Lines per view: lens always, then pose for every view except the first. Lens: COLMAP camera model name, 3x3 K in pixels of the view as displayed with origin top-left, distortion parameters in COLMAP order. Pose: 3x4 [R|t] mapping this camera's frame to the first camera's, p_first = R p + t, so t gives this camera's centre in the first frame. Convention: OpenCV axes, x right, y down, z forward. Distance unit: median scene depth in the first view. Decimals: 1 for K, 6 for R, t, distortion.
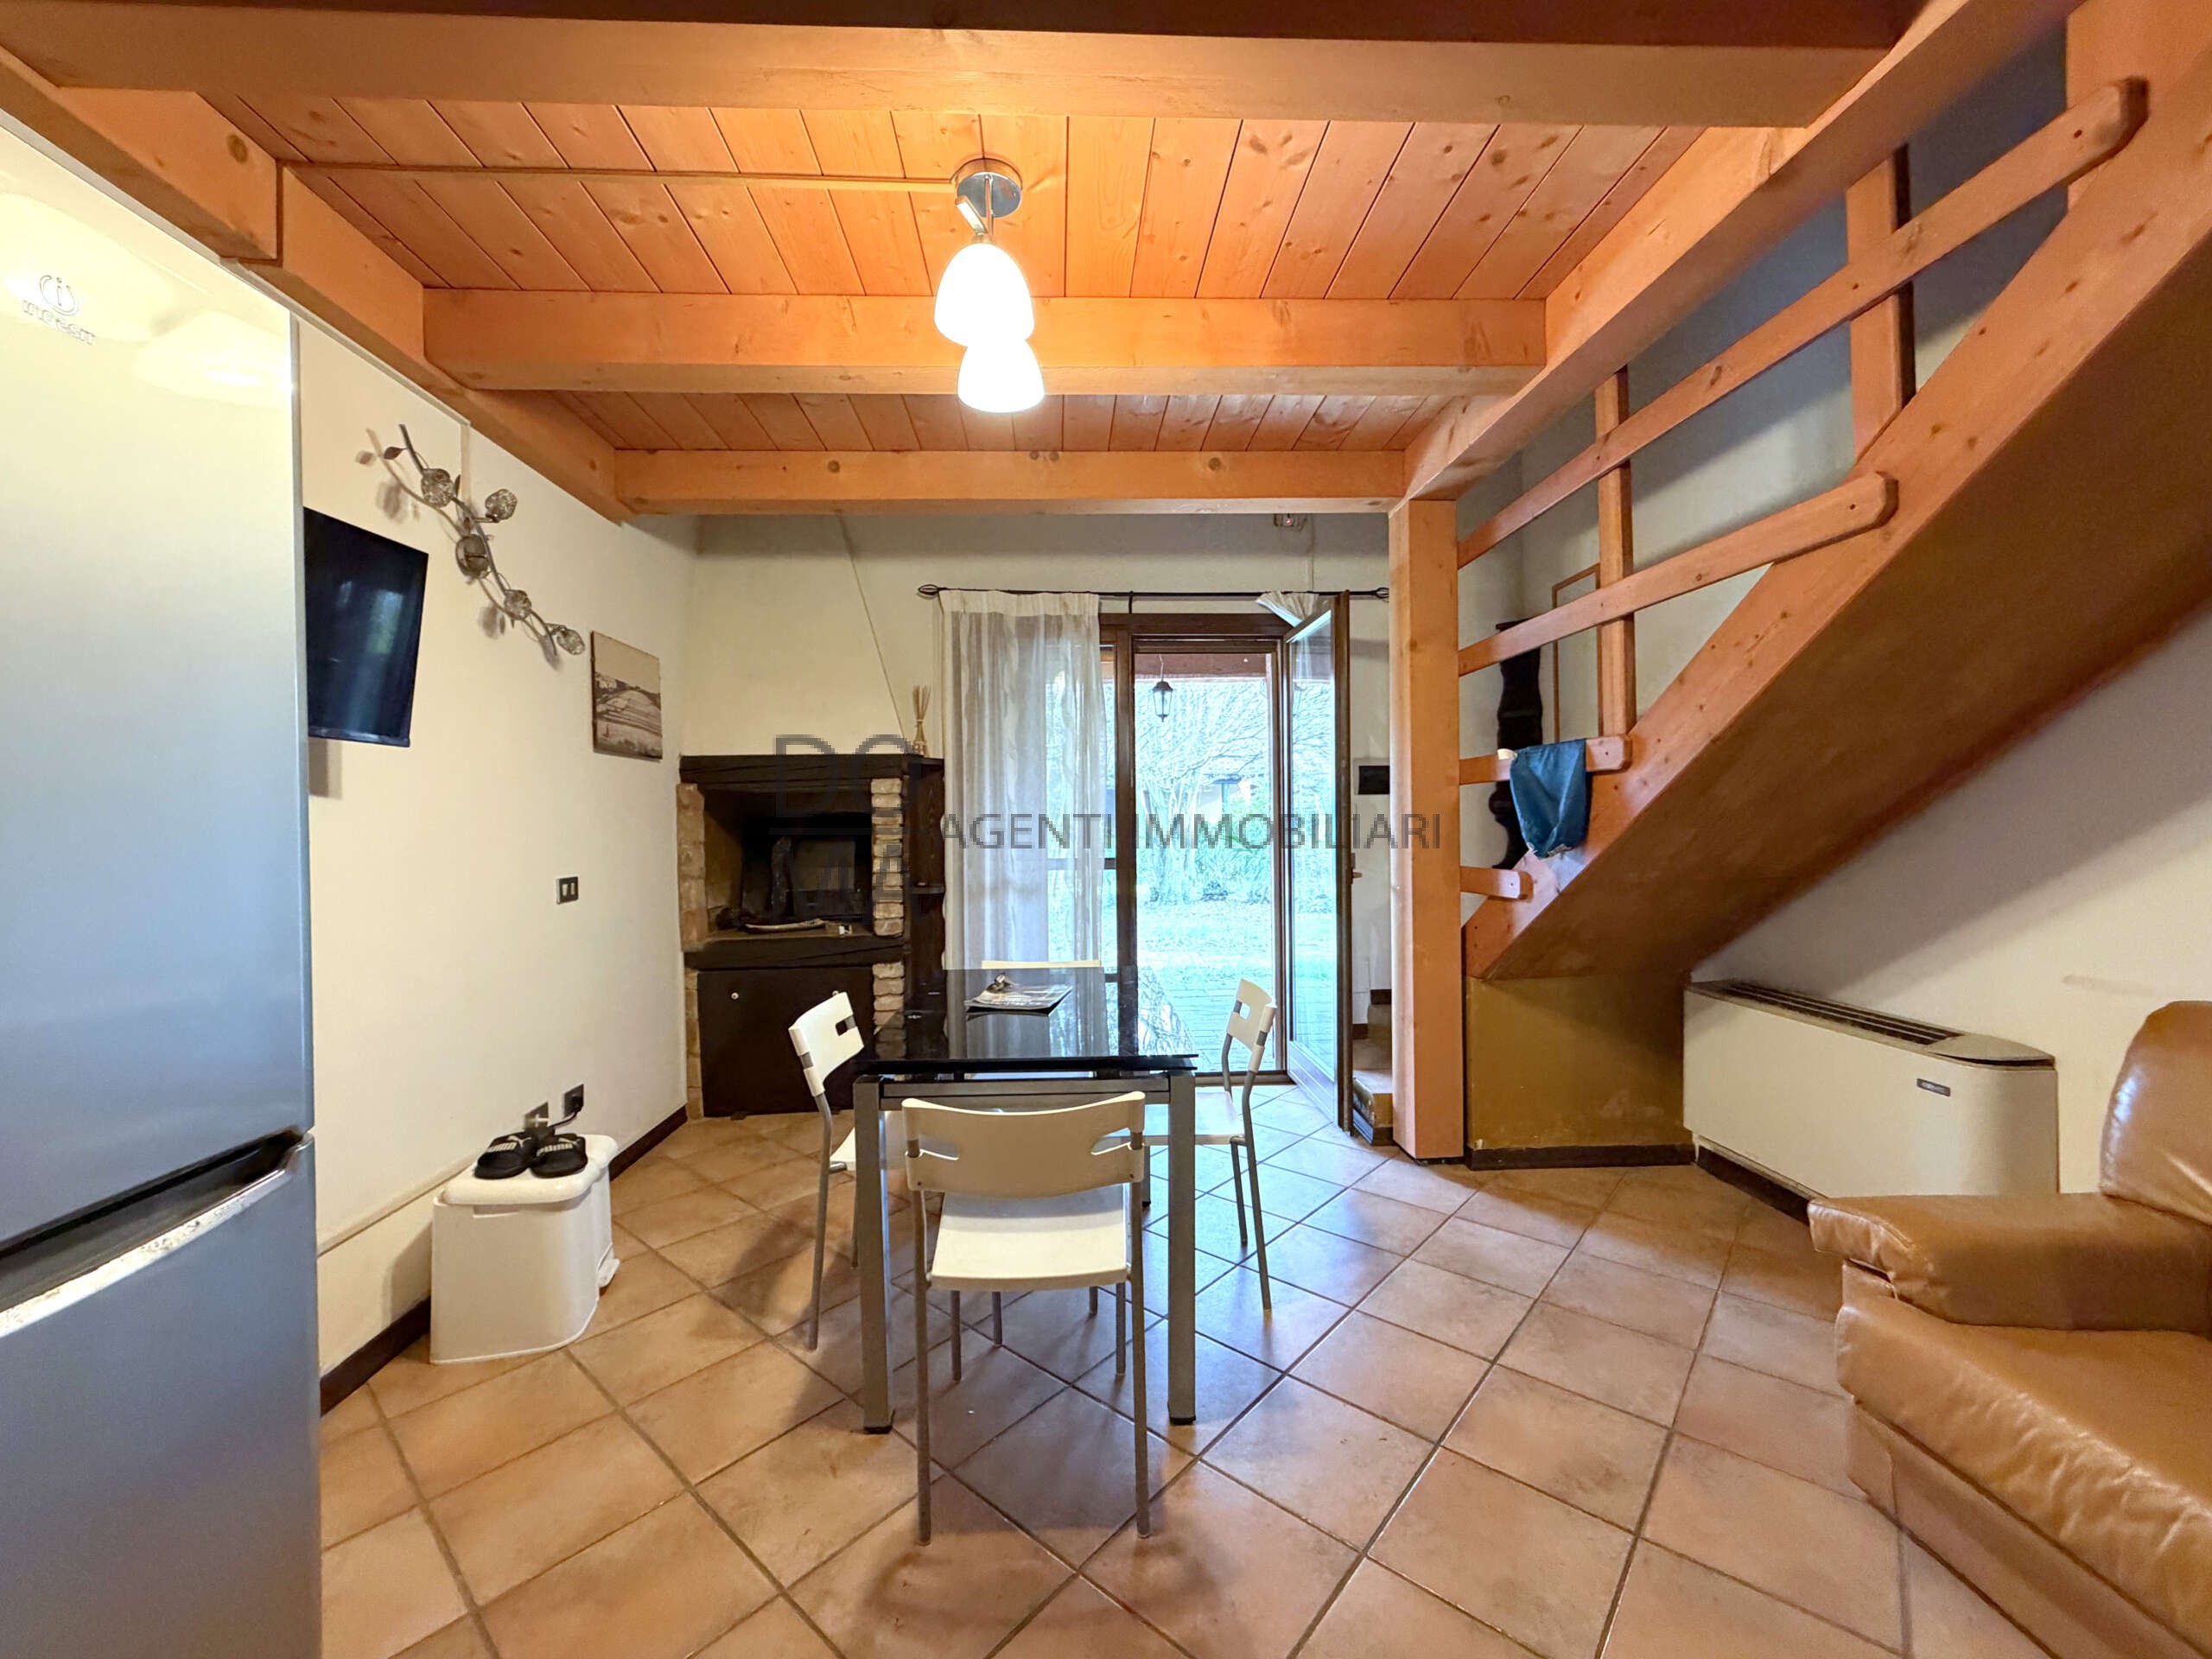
lens RADIAL K [[880.9, 0, 1097.7], [0, 880.9, 829.9], [0, 0, 1]] dist [-0.000155, 0.000010]
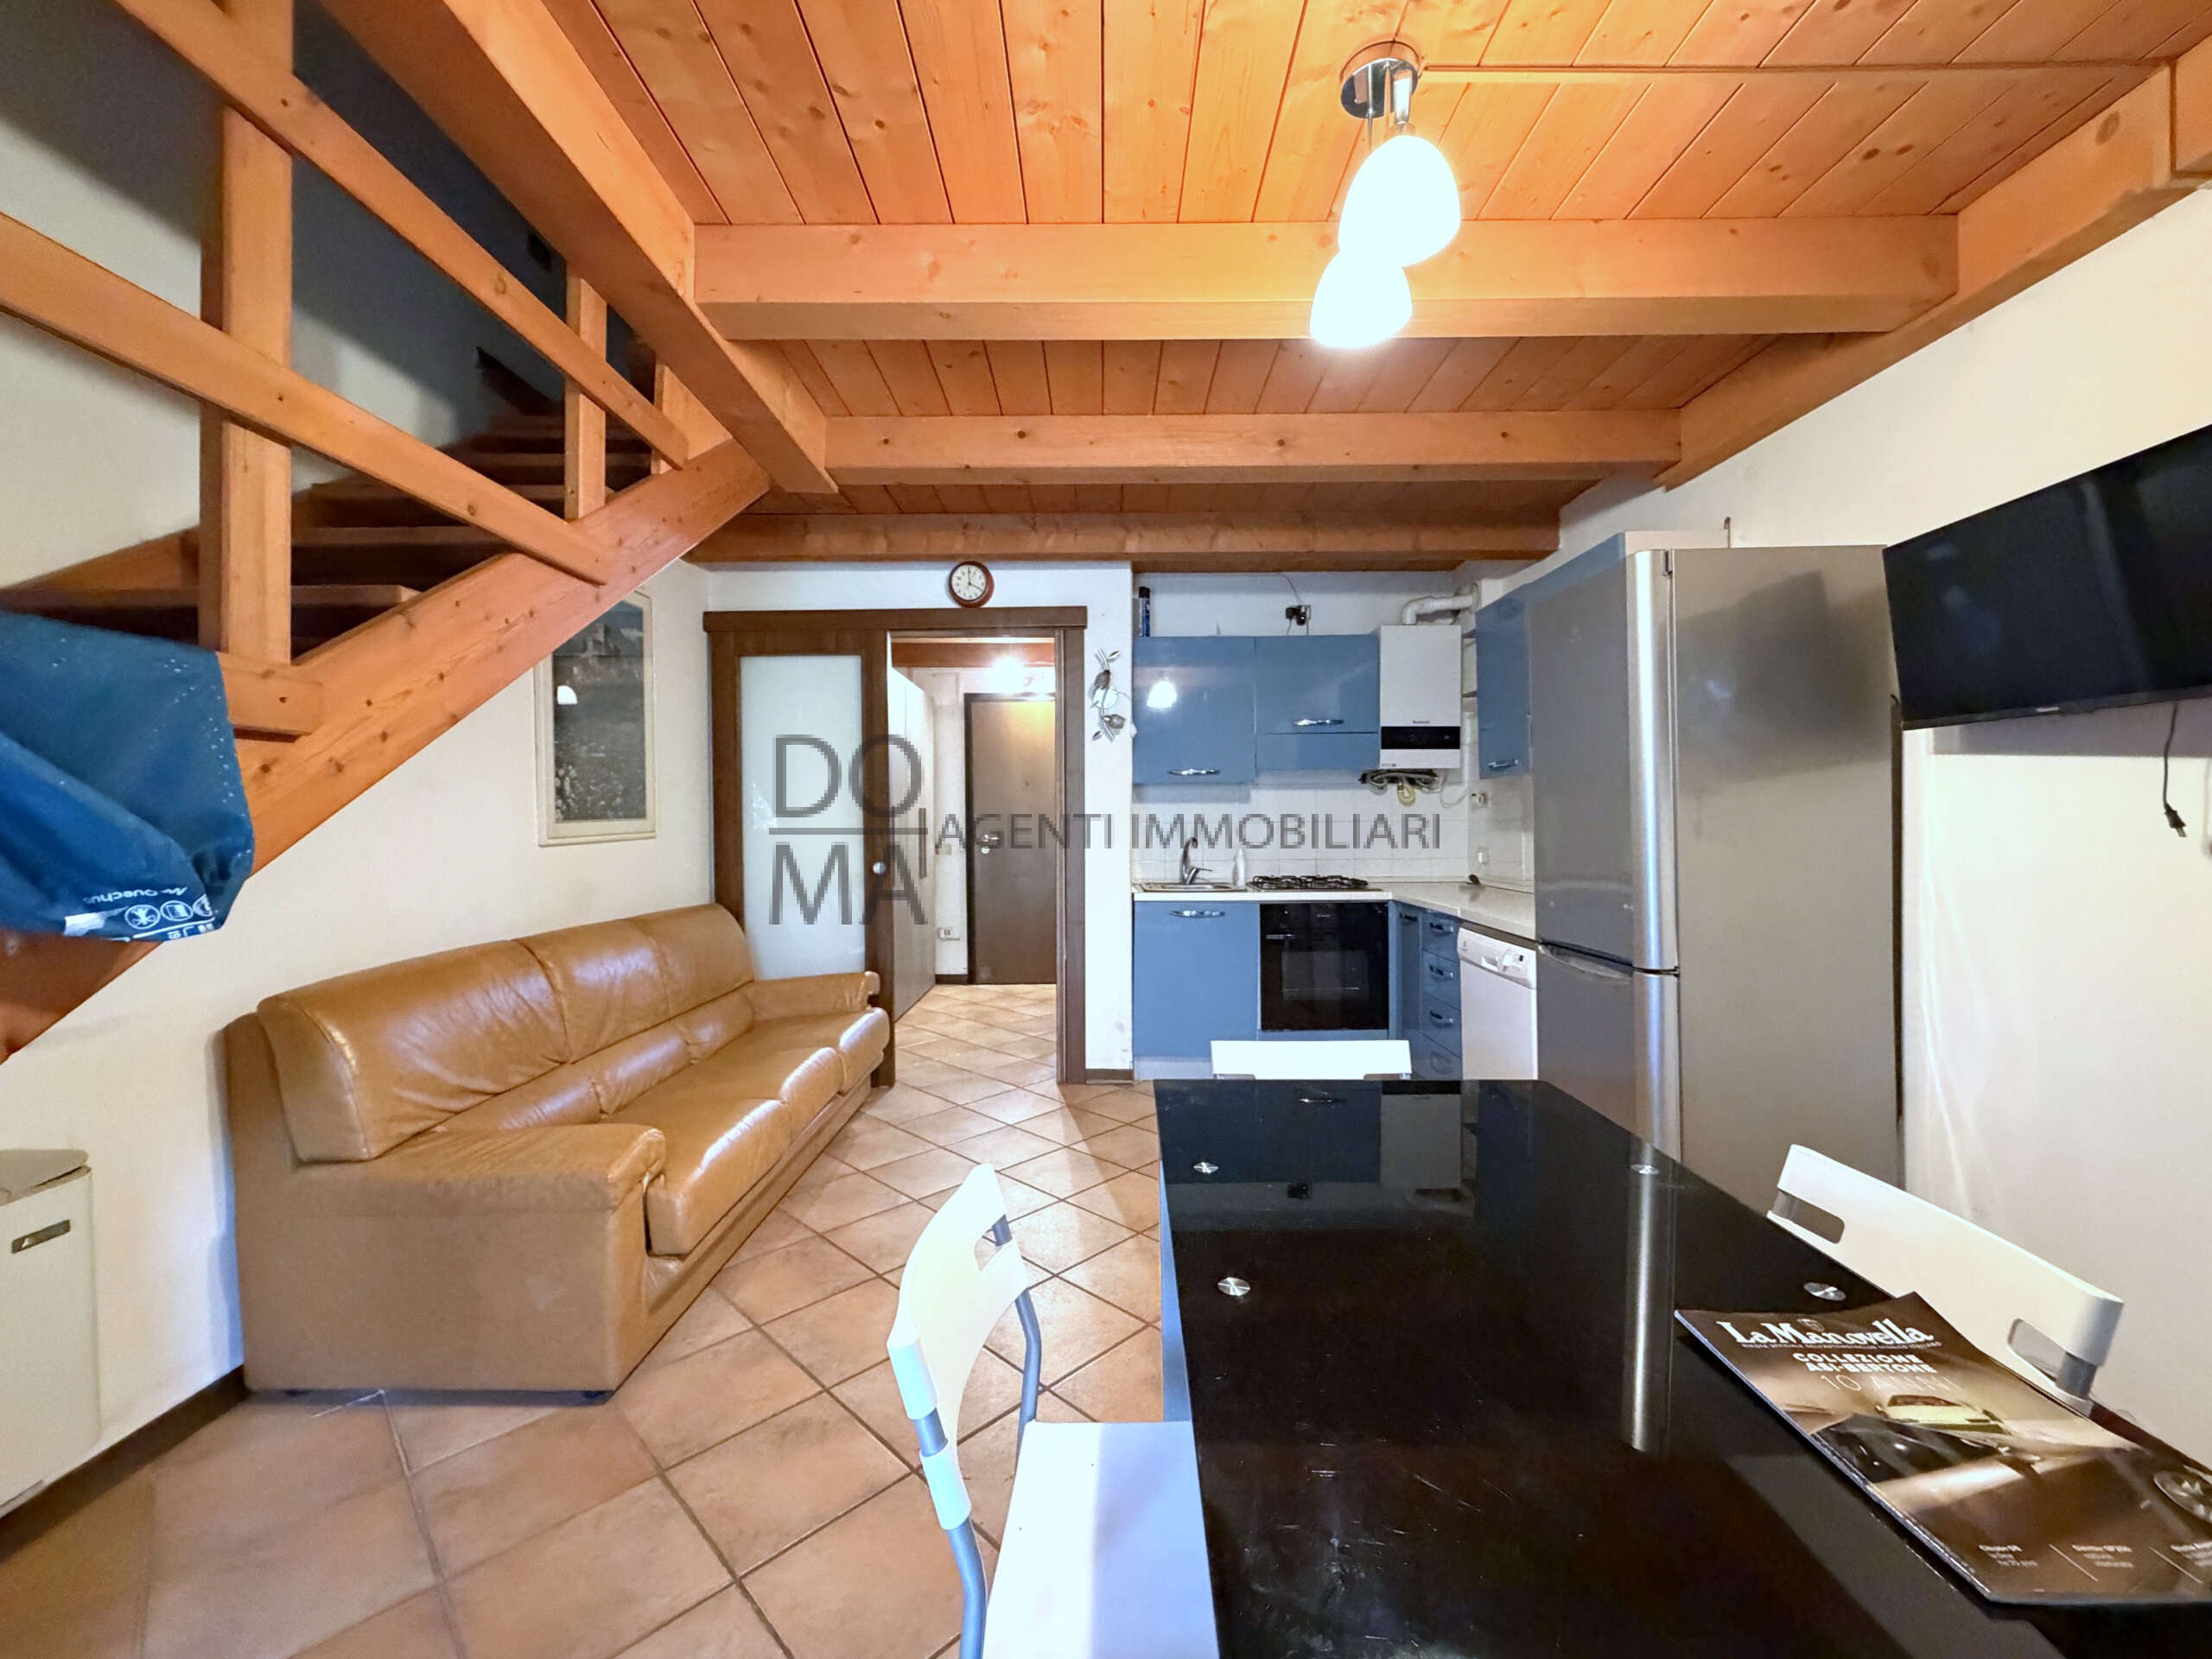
lens RADIAL K [[885.8, 0, 1097.9], [0, 885.8, 830.1], [0, 0, 1]] dist [0.000926, 0.000019]
pose [[-0.998197, 0.019417, 0.056799, 0.072244], [0.020671, 0.999554, 0.021573, -0.011556], [-0.056355, 0.022708, -0.998153, 1.184207]]
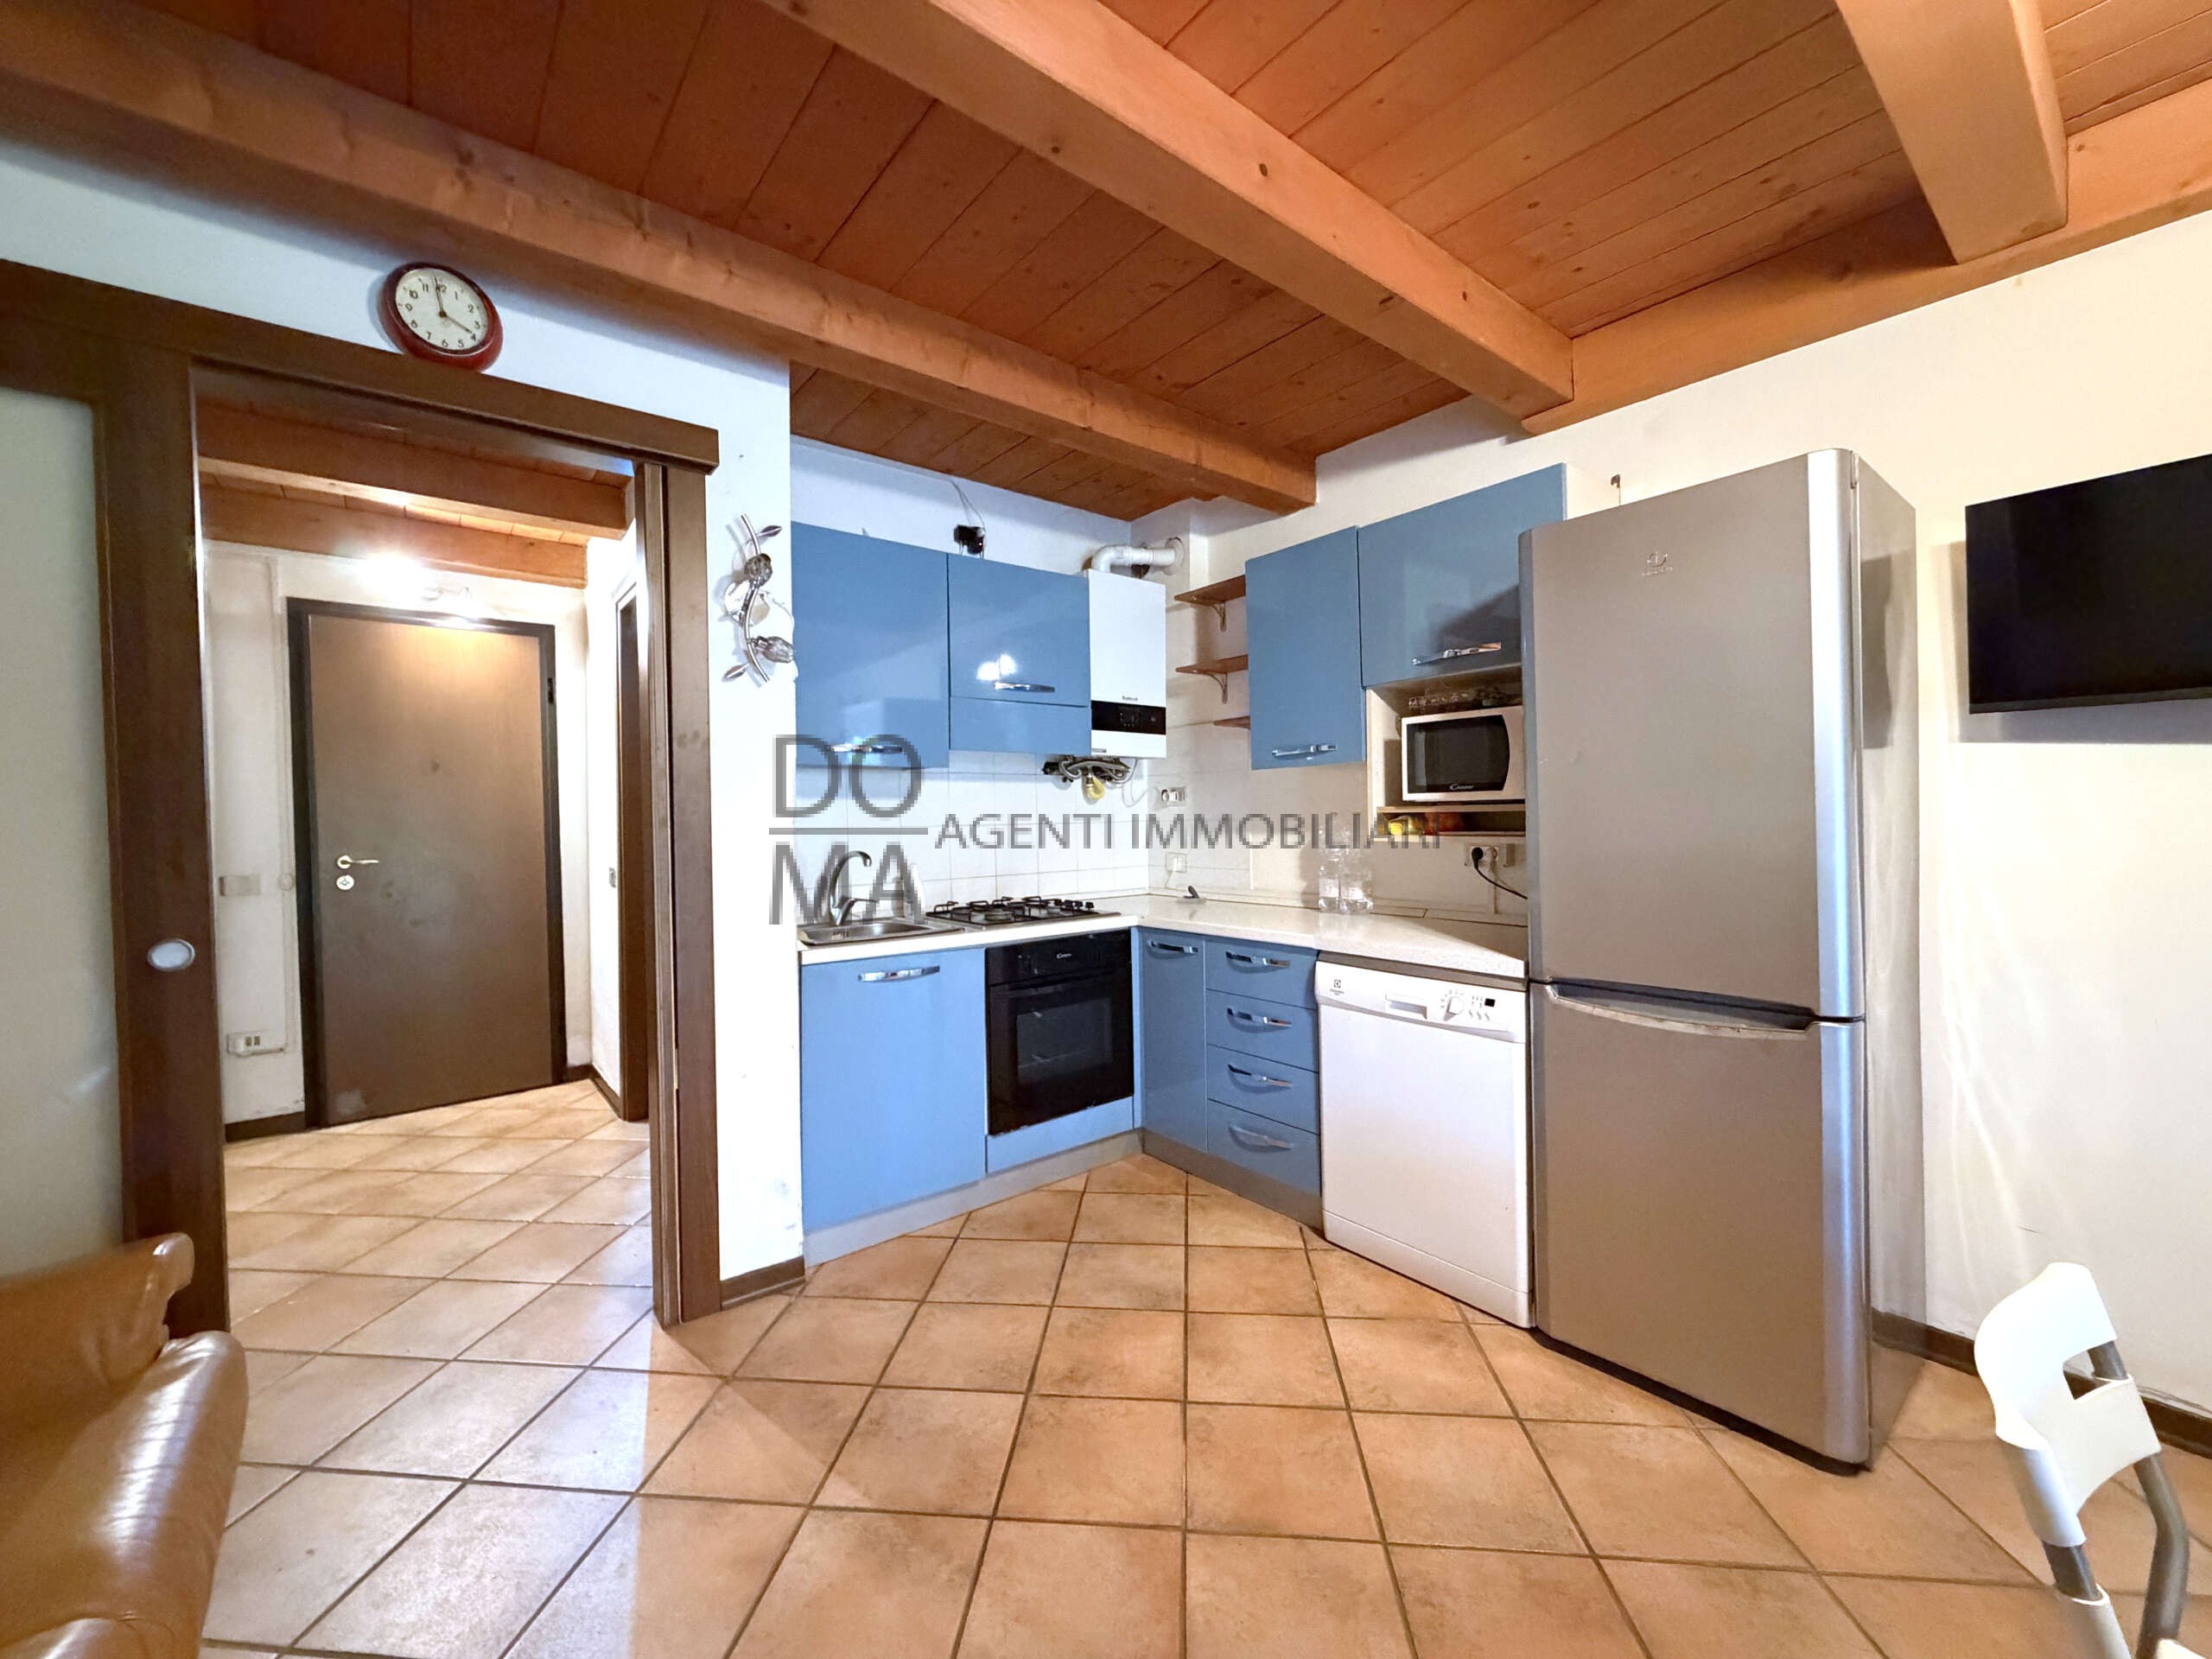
lens RADIAL K [[879.2, 0, 1098.0], [0, 879.2, 830.0], [0, 0, 1]] dist [-0.000325, -0.000138]
pose [[-0.812302, 0.035725, -0.582142, 0.351292], [0.020108, 0.999244, 0.033264, -0.013107], [0.582891, 0.015315, -0.812406, 0.573633]]
